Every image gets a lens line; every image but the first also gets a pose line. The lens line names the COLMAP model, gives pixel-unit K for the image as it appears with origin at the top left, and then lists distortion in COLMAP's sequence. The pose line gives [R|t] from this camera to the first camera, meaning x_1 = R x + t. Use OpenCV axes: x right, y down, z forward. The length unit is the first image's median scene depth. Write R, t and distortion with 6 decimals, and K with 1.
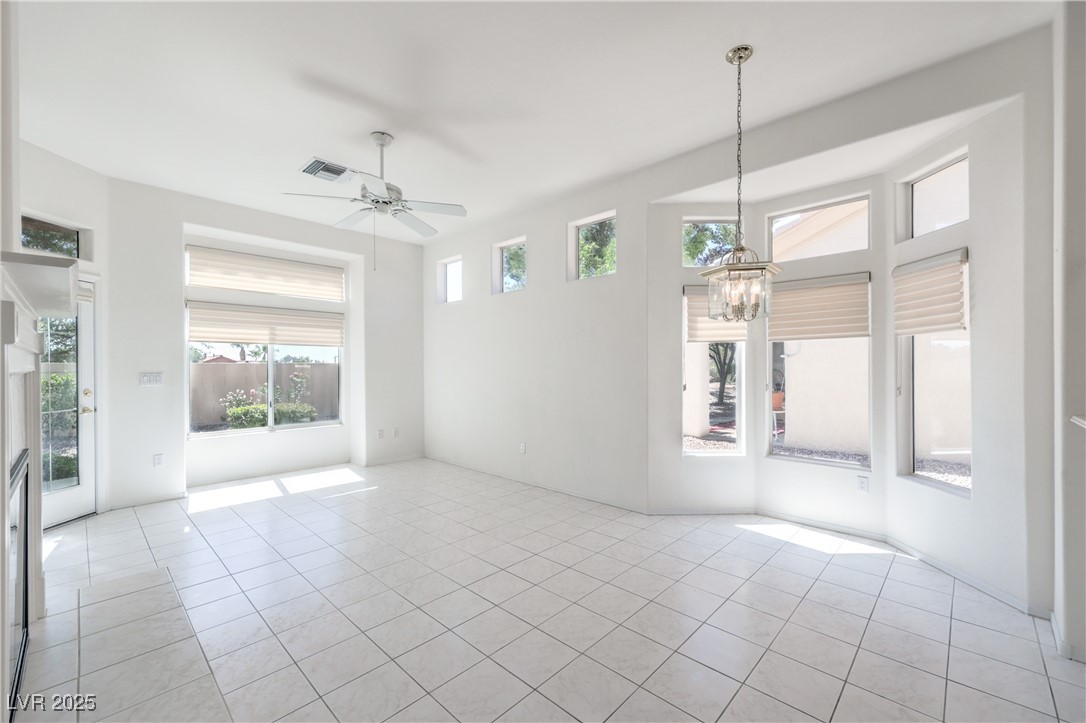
lens RADIAL K [[443.9, 0, 558.2], [0, 443.9, 370.9], [0, 0, 1]] dist [0.003526, 0.001866]
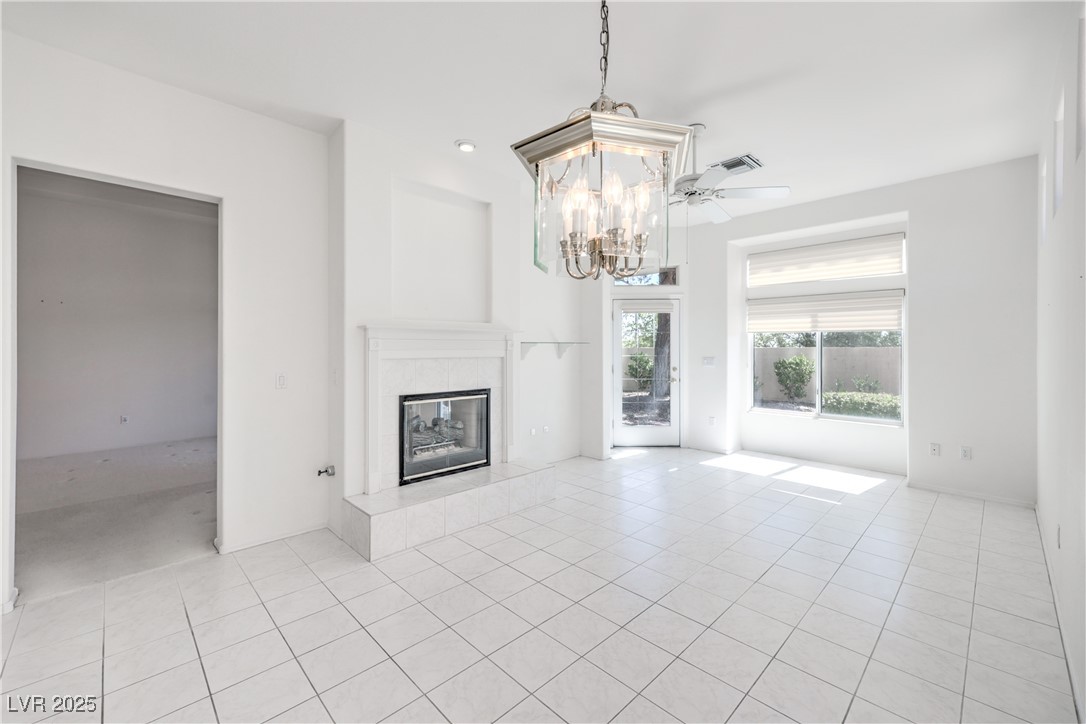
lens RADIAL K [[443.9, 0, 552.5], [0, 443.9, 351.6], [0, 0, 1]] dist [0.003526, 0.001866]
pose [[-0.047323, 0.008054, -0.998847, 0.434122], [-0.014854, 0.999851, 0.008766, -0.016569], [0.998769, 0.015252, -0.047196, 0.513246]]
